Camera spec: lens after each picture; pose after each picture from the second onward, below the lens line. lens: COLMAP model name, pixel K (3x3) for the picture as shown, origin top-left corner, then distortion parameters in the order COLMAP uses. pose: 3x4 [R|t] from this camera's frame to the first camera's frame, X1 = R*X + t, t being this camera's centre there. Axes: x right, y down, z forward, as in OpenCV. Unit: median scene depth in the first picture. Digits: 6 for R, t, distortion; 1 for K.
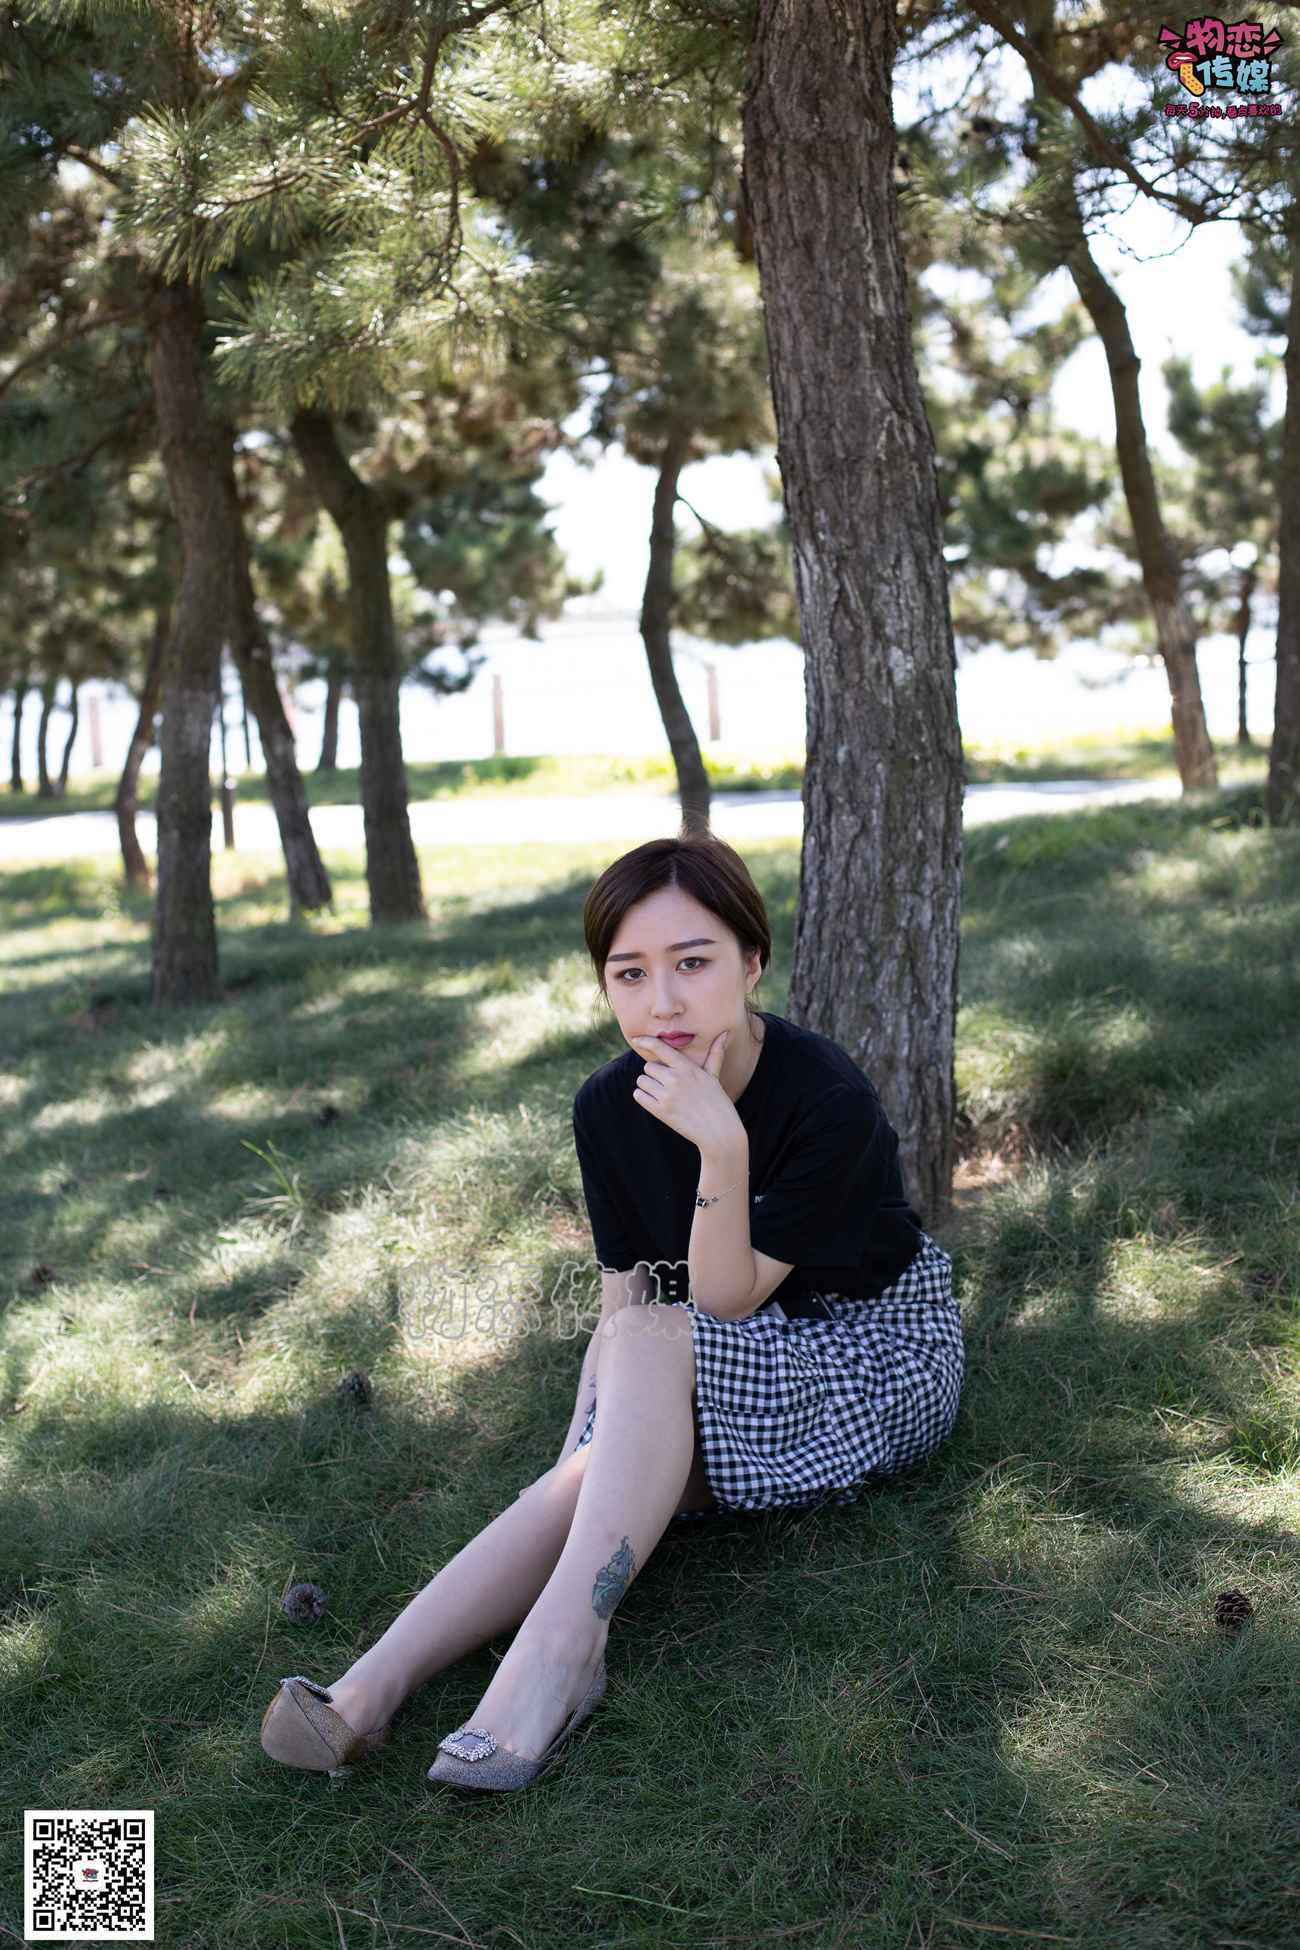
lens RADIAL K [[2839.5, 0, 650.0], [0, 2839.5, 975.0], [0, 0, 1]] dist [-0.141148, 0.067007]
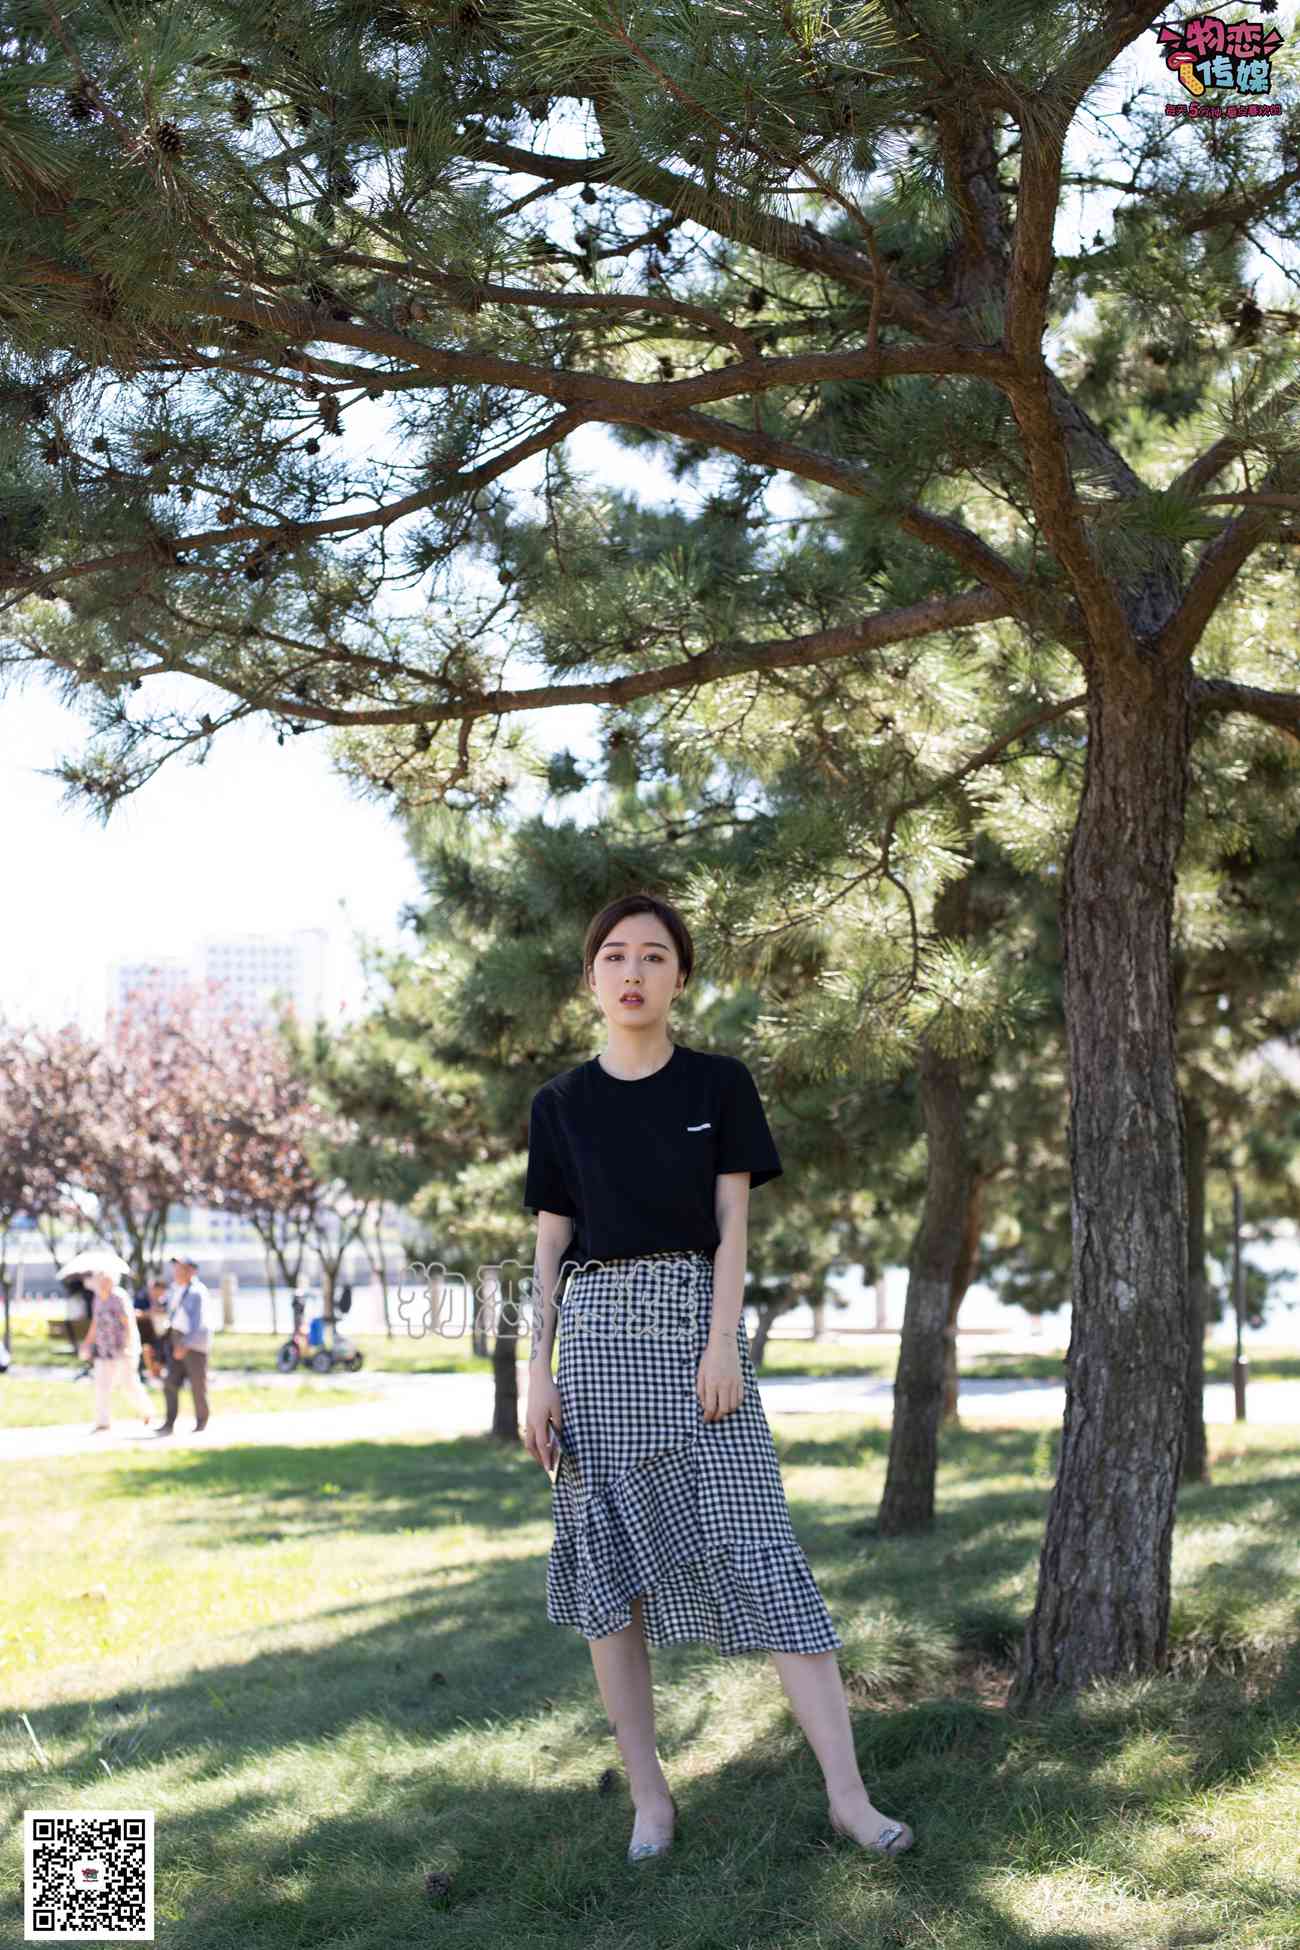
lens RADIAL K [[2826.3, 0, 646.1], [0, 2826.3, 984.0], [0, 0, 1]] dist [-0.129575, 0.036793]
pose [[0.907848, -0.001348, -0.419297, 0.434729], [-0.081156, 0.980520, -0.178868, 0.001297], [0.411371, 0.196414, 0.890054, -0.288291]]
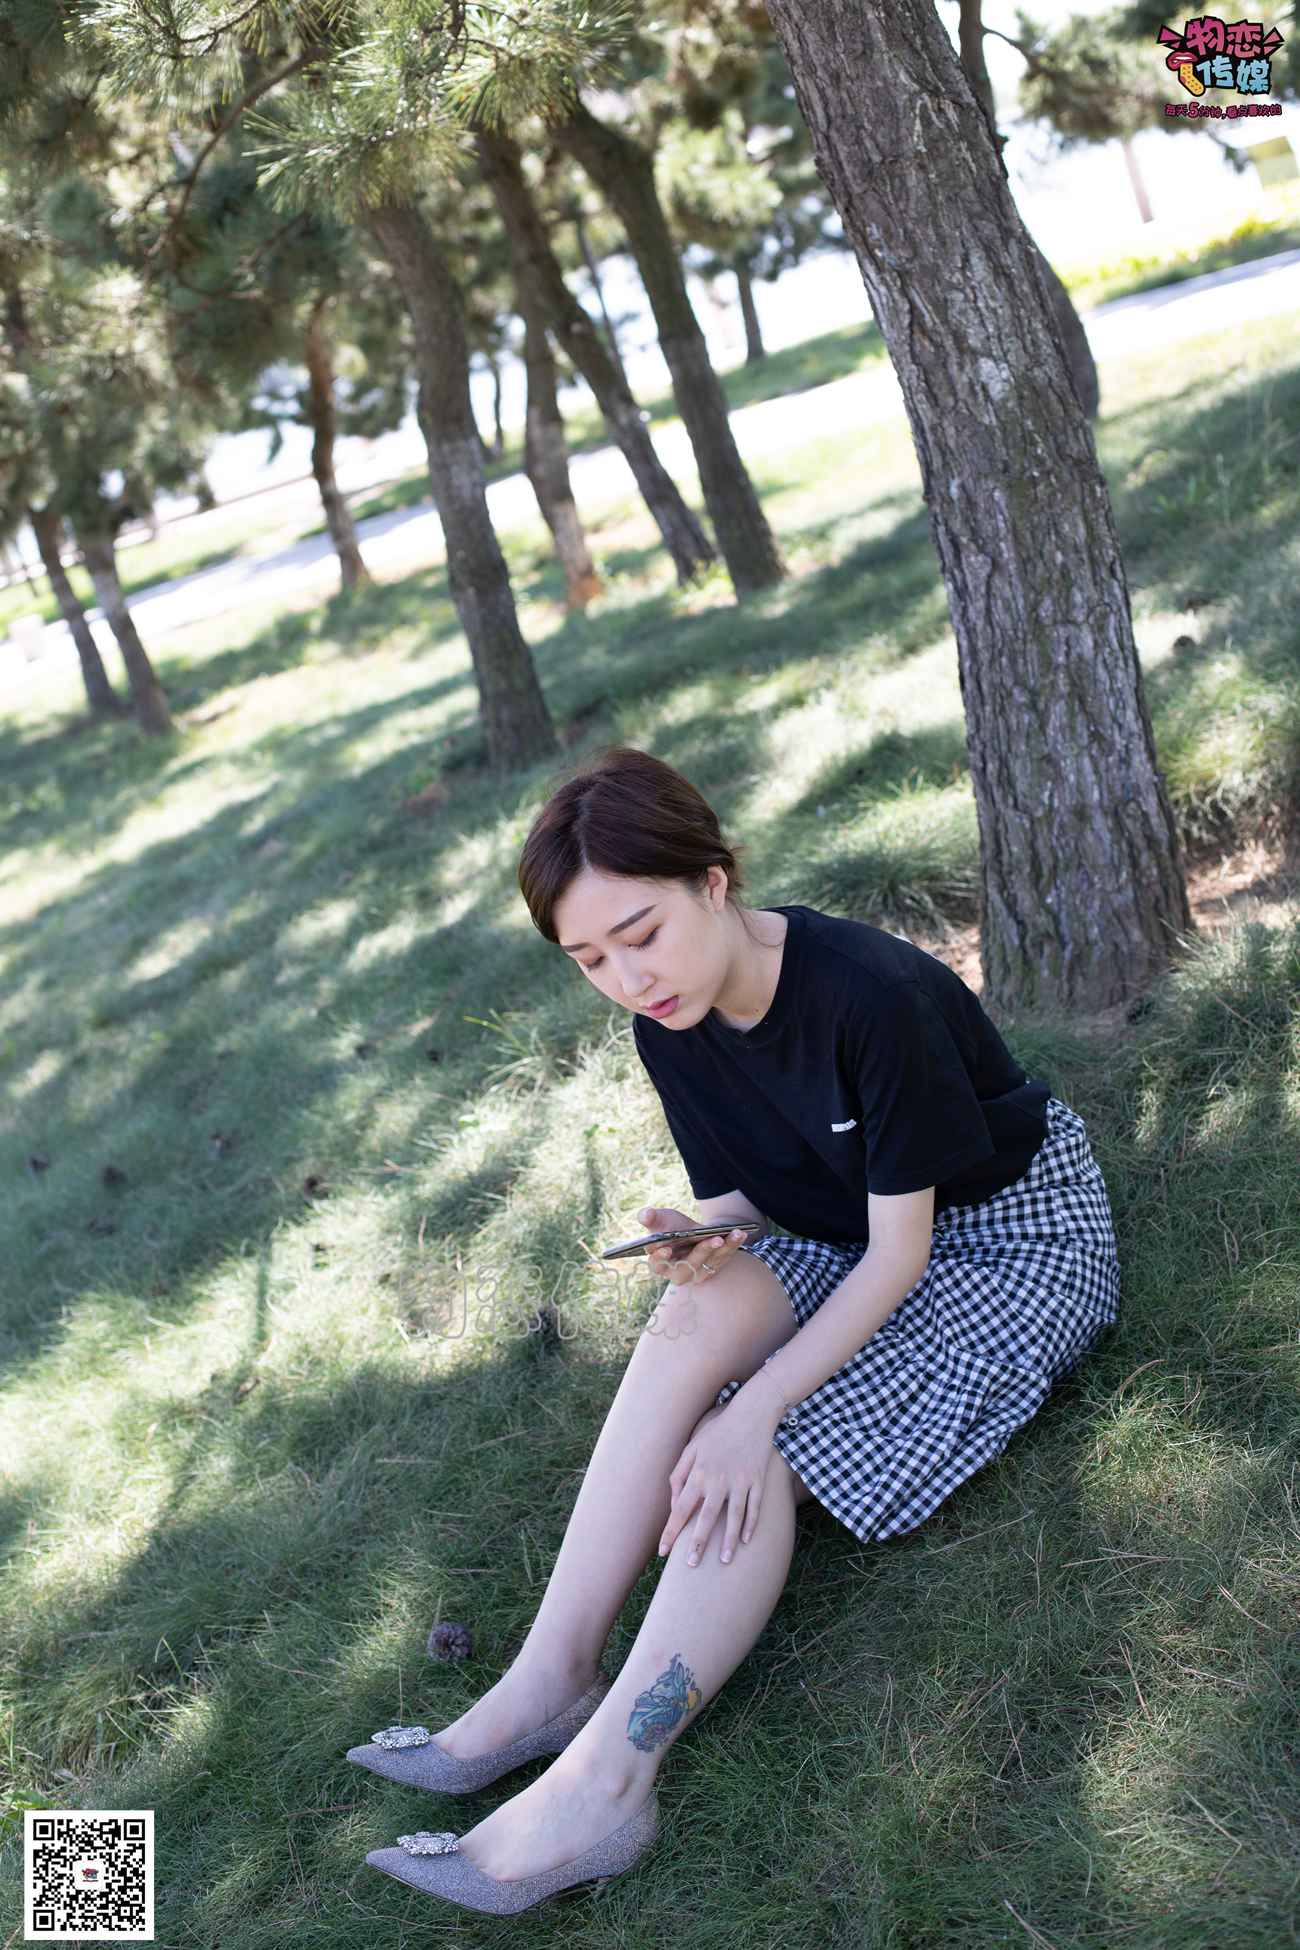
lens RADIAL K [[2839.5, 0, 650.0], [0, 2839.5, 975.0], [0, 0, 1]] dist [-0.141148, 0.067007]
pose [[0.952550, -0.211201, -0.219187, 0.139238], [0.244358, 0.959965, 0.136951, -0.076180], [0.181488, -0.184013, 0.966023, 0.088247]]
